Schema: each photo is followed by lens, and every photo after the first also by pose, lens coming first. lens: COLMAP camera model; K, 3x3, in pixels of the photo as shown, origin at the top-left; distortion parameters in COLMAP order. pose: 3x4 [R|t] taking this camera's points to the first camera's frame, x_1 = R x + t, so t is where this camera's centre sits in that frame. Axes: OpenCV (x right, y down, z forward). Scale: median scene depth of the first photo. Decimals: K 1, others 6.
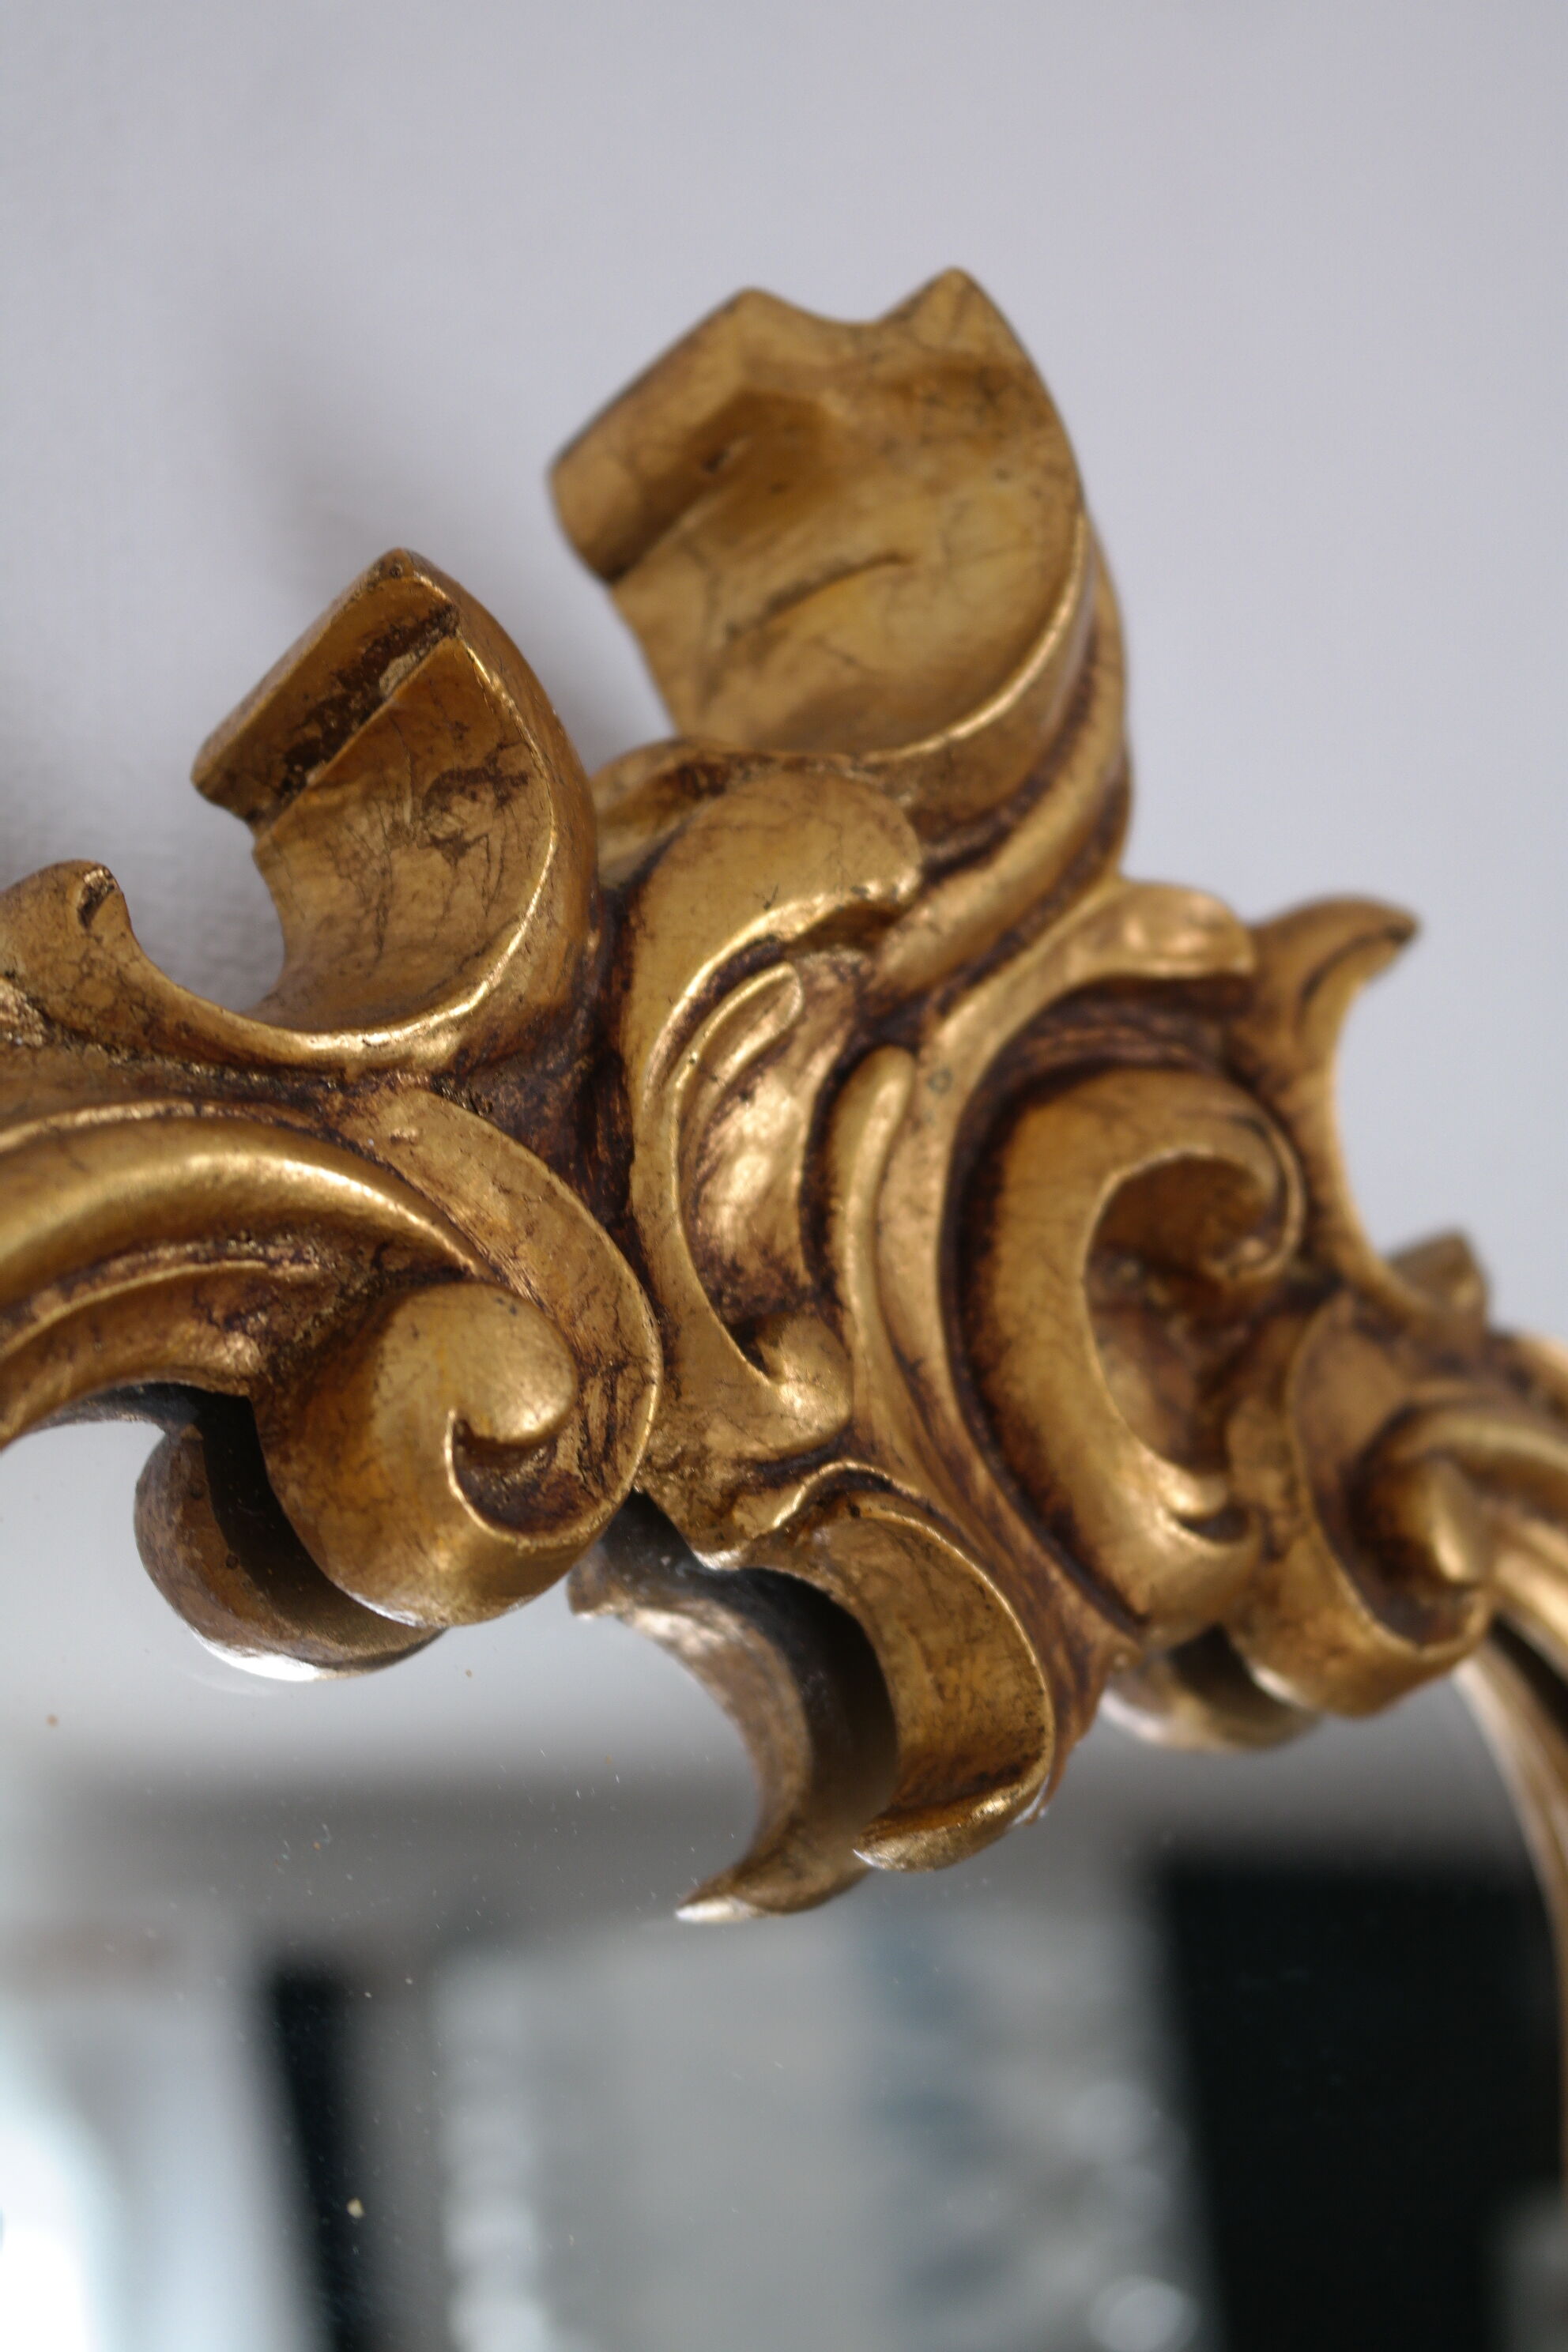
lens RADIAL K [[3589.5, 0, 784.0], [0, 3589.5, 1176.0], [0, 0, 1]] dist [-0.000967, 0.000123]
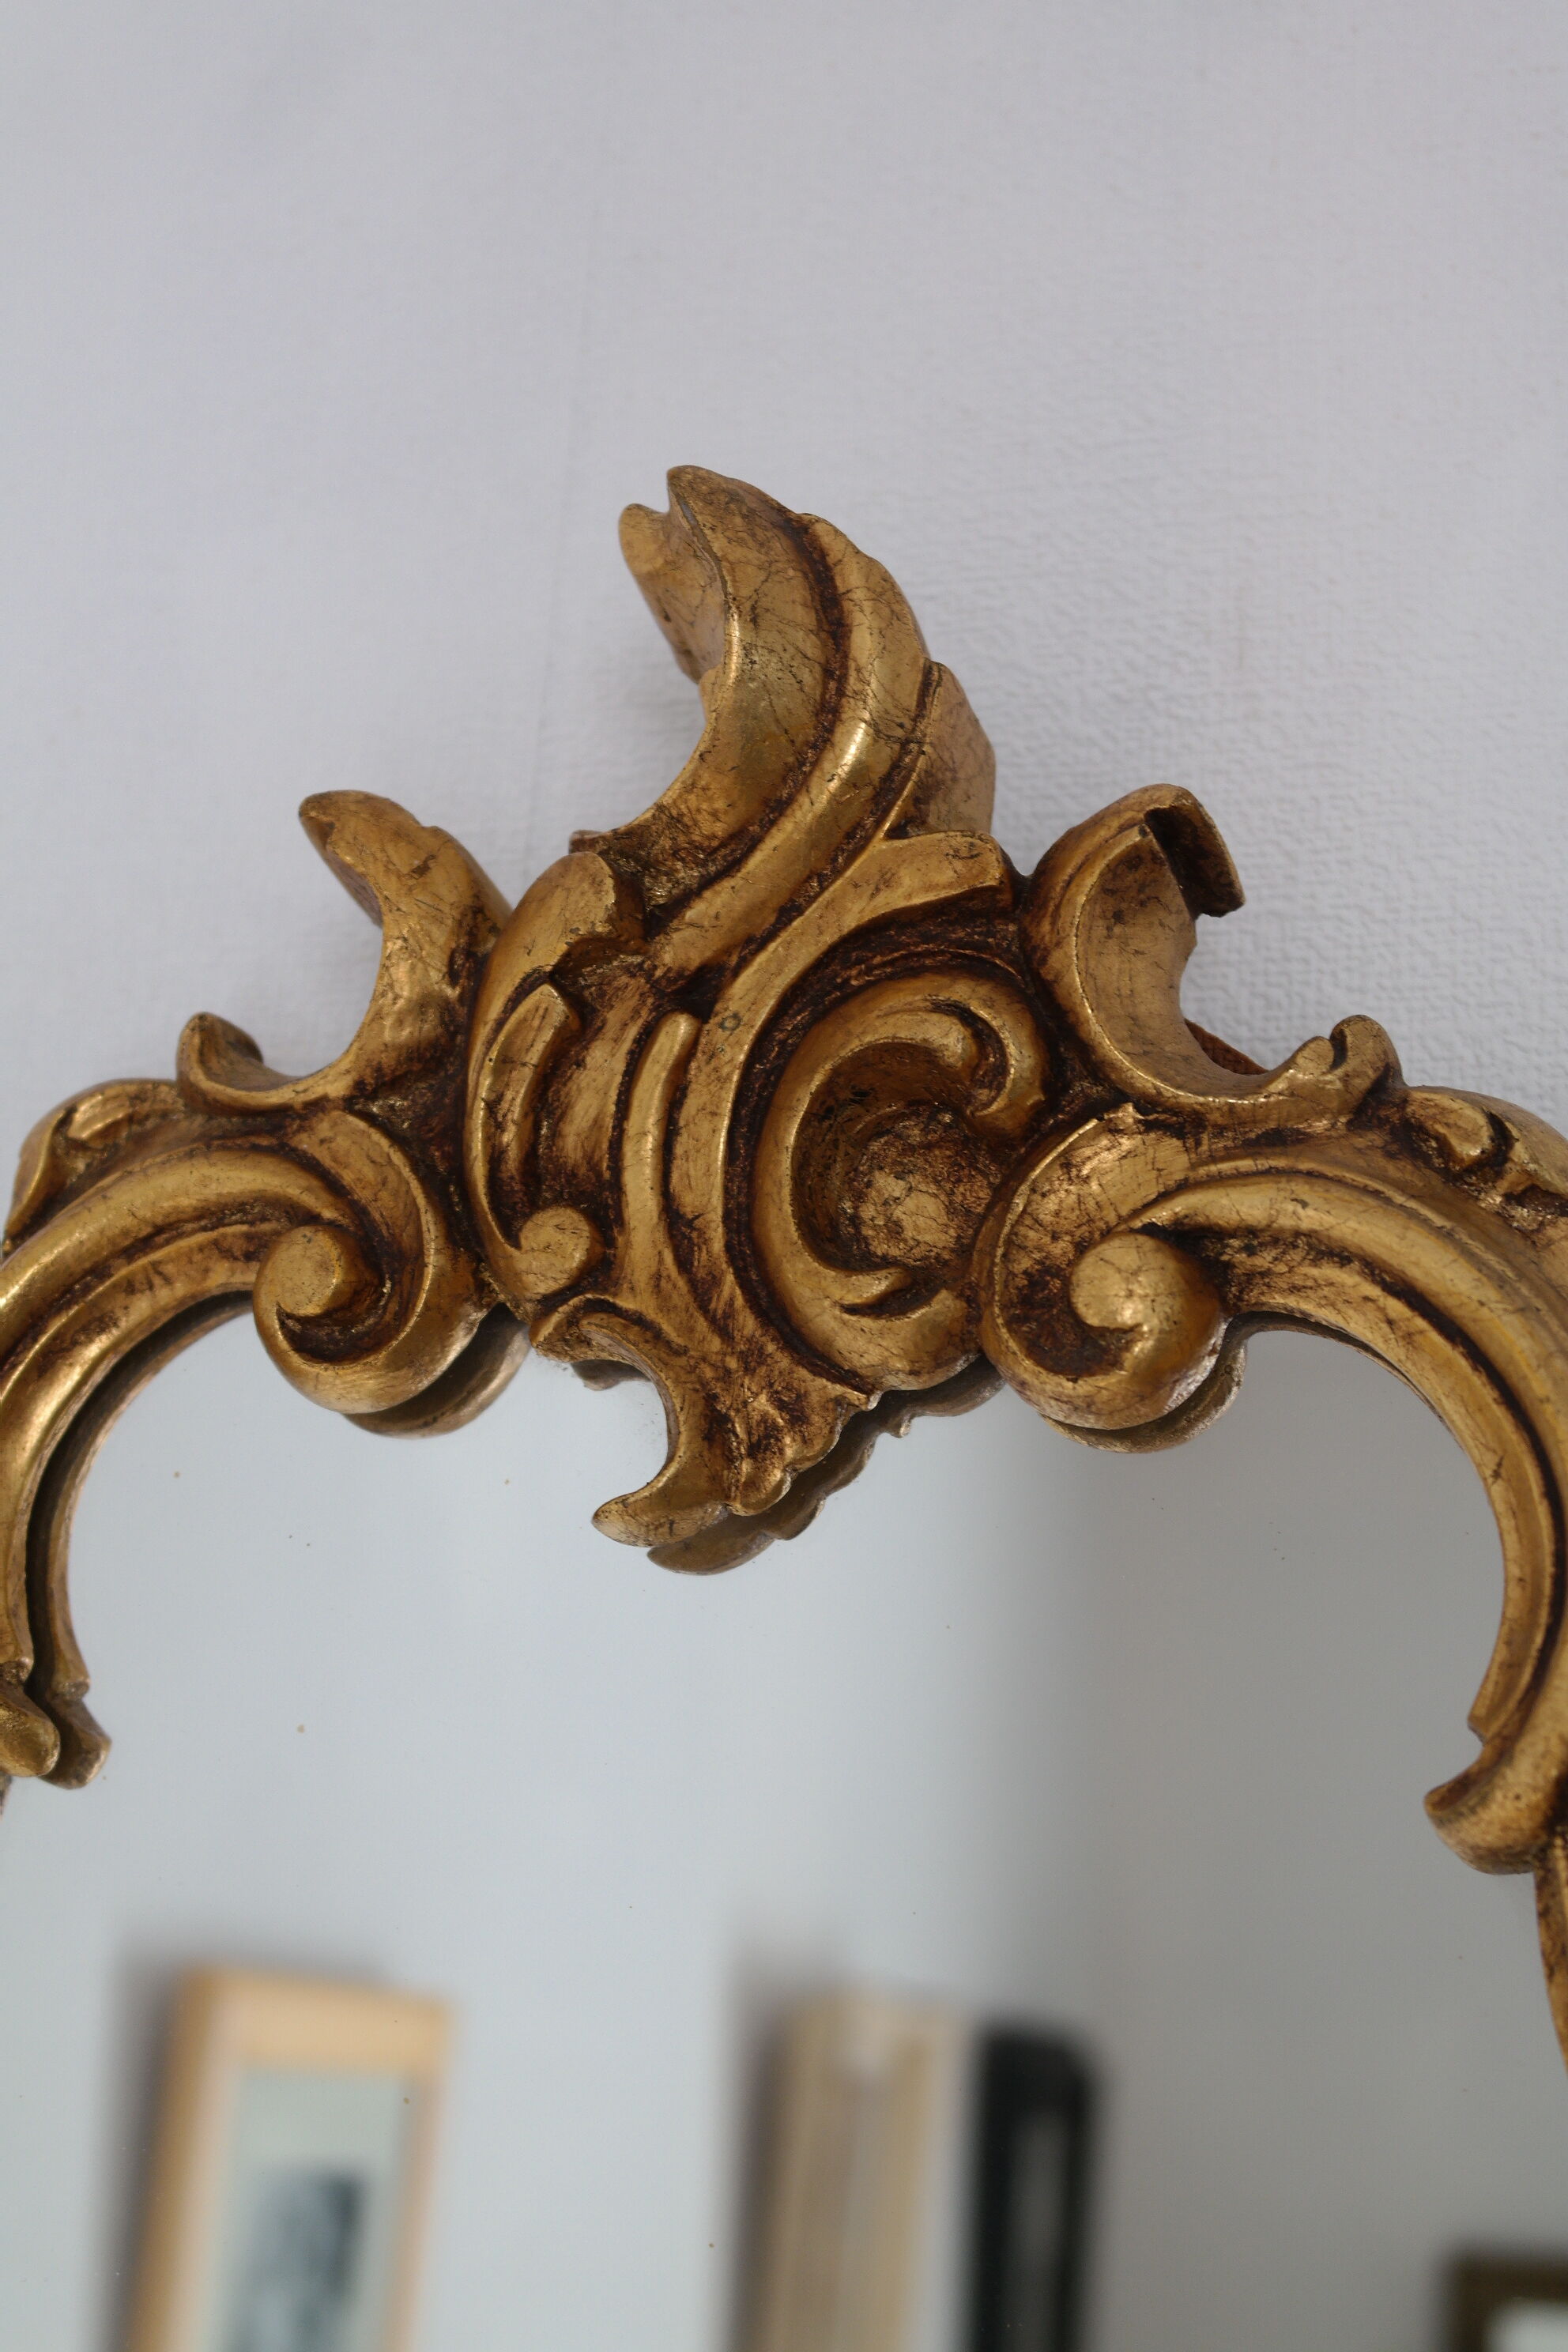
lens RADIAL K [[3589.5, 0, 784.0], [0, 3589.5, 1176.0], [0, 0, 1]] dist [-0.000967, 0.000123]
pose [[0.558914, -0.080764, -0.825283, 1.356010], [0.183679, 0.982581, 0.028238, -0.001585], [0.808627, -0.167370, 0.564012, 0.169207]]
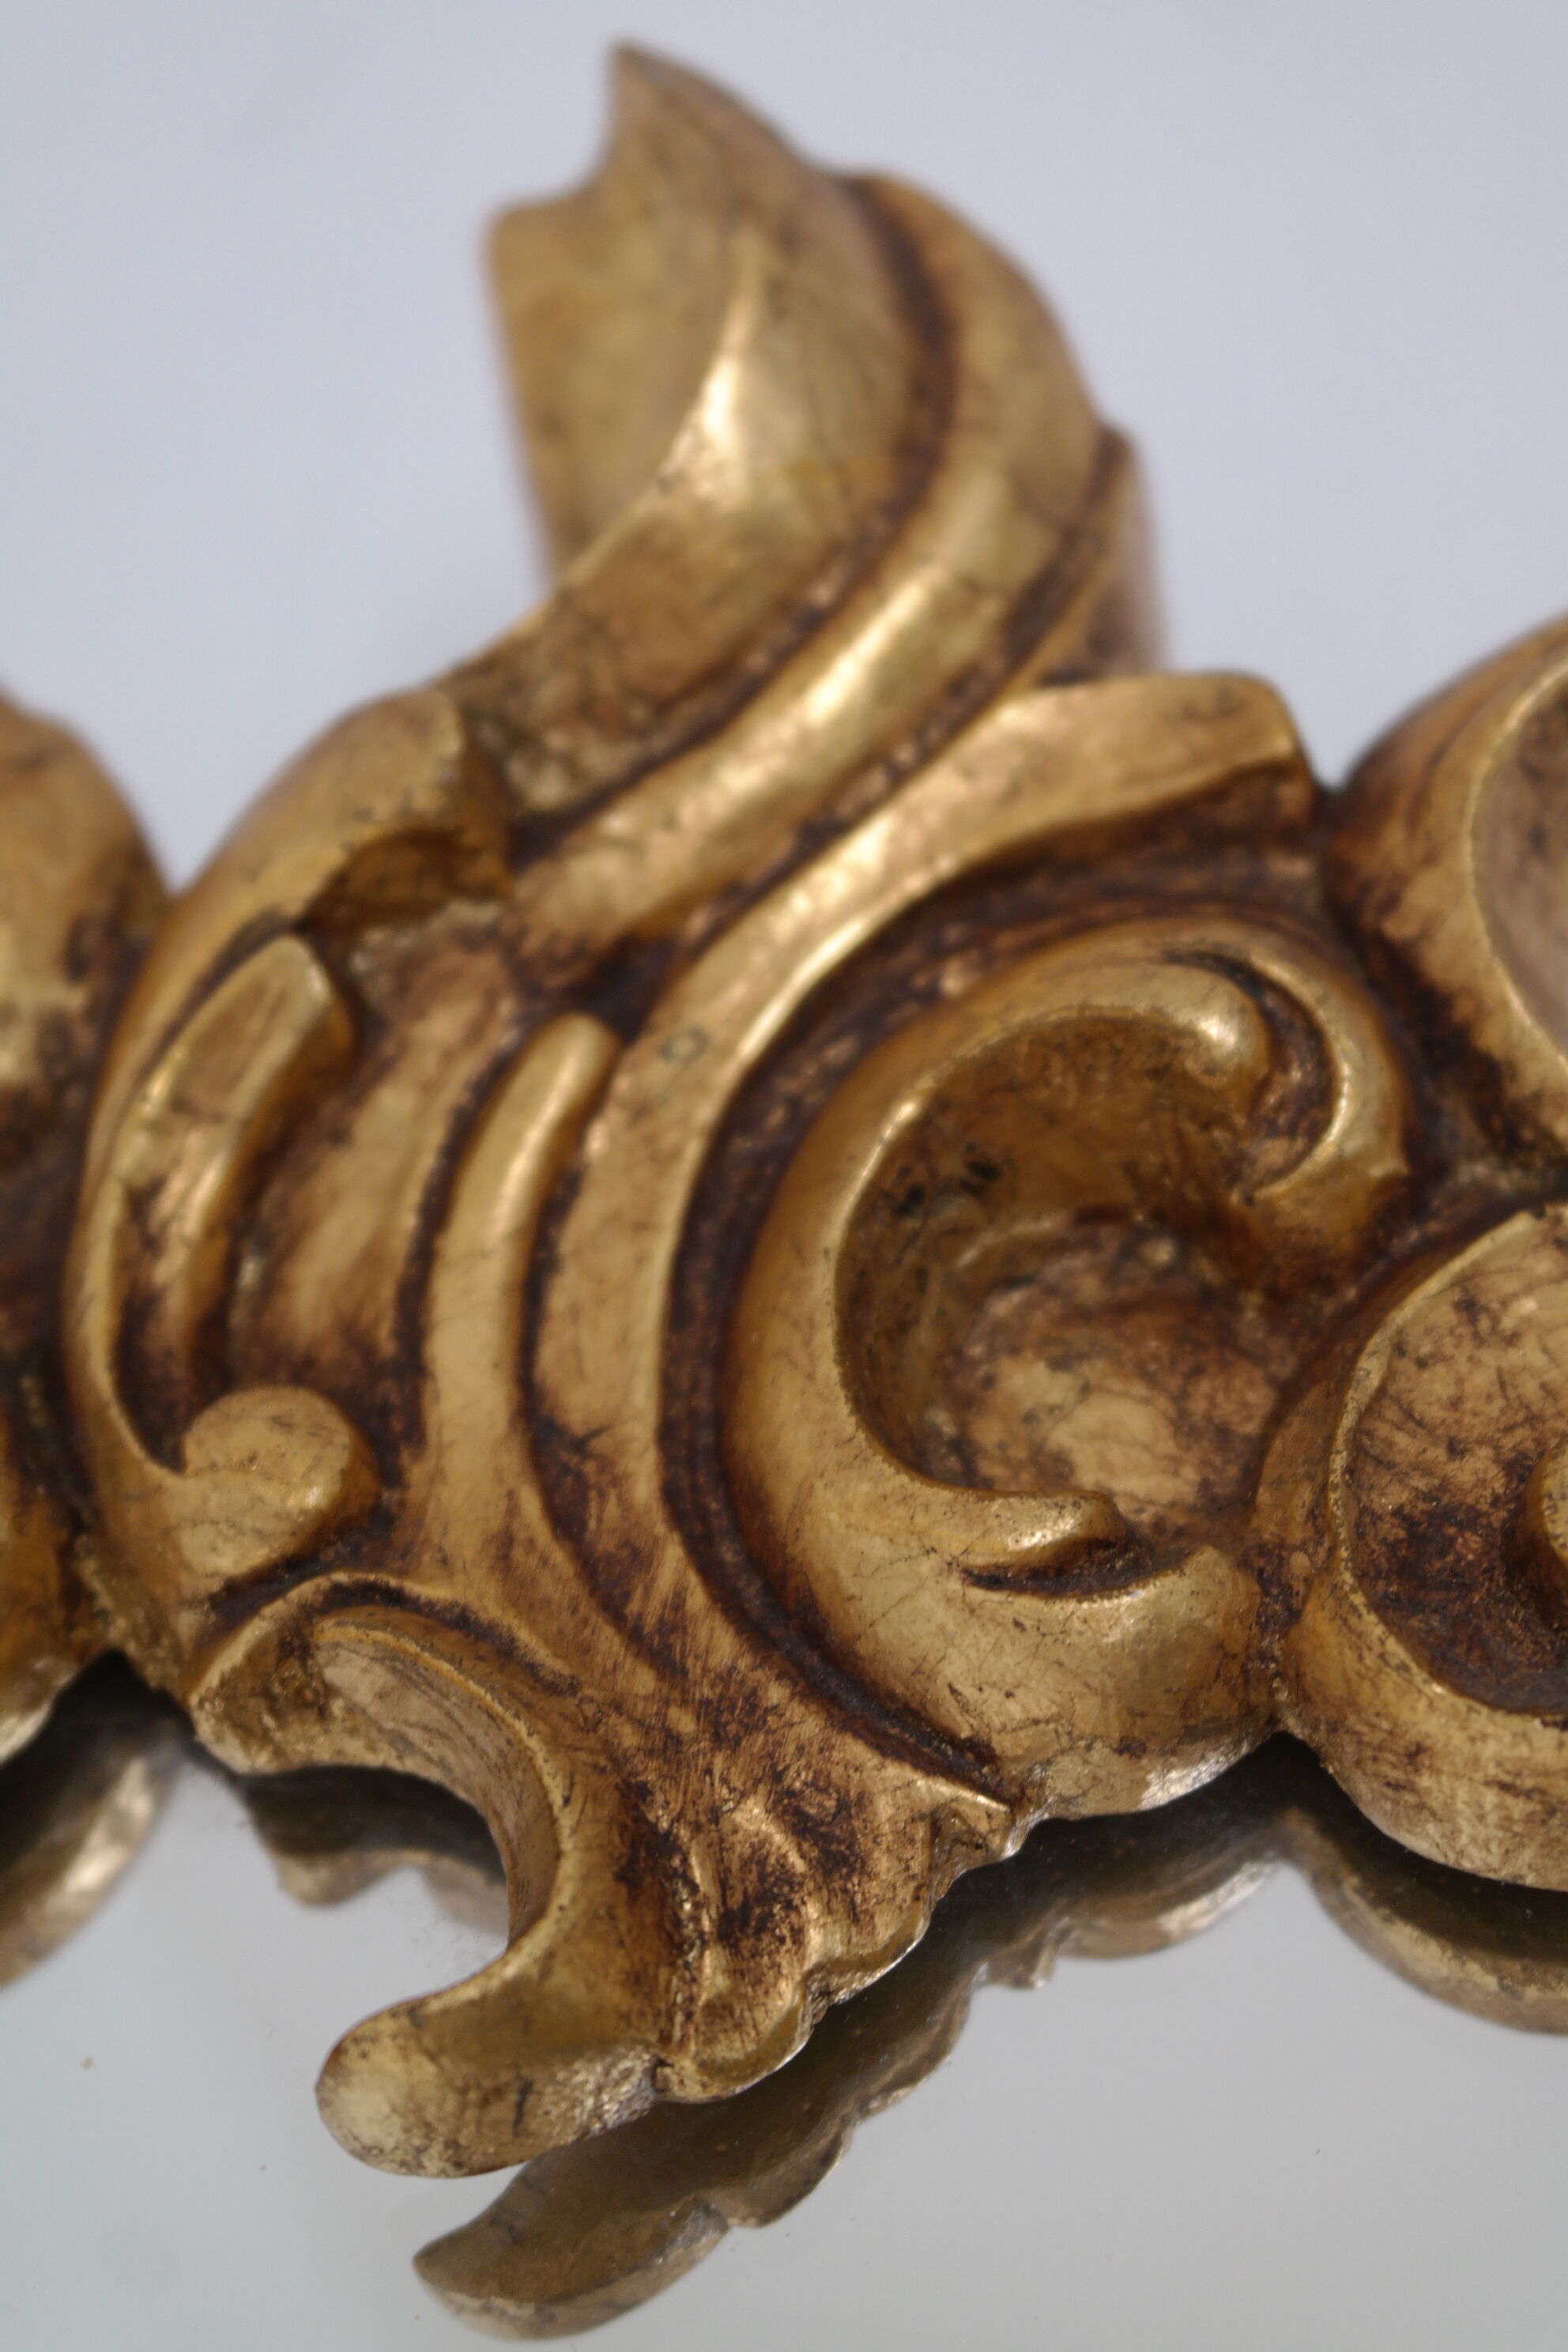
lens RADIAL K [[3763.0, 0, 784.0], [0, 3763.0, 1176.0], [0, 0, 1]] dist [-0.010749, -0.050354]
pose [[0.668198, -0.320207, -0.671550, 0.560847], [0.145752, 0.941490, -0.303896, 0.230700], [0.729567, 0.105182, 0.675772, 0.555725]]
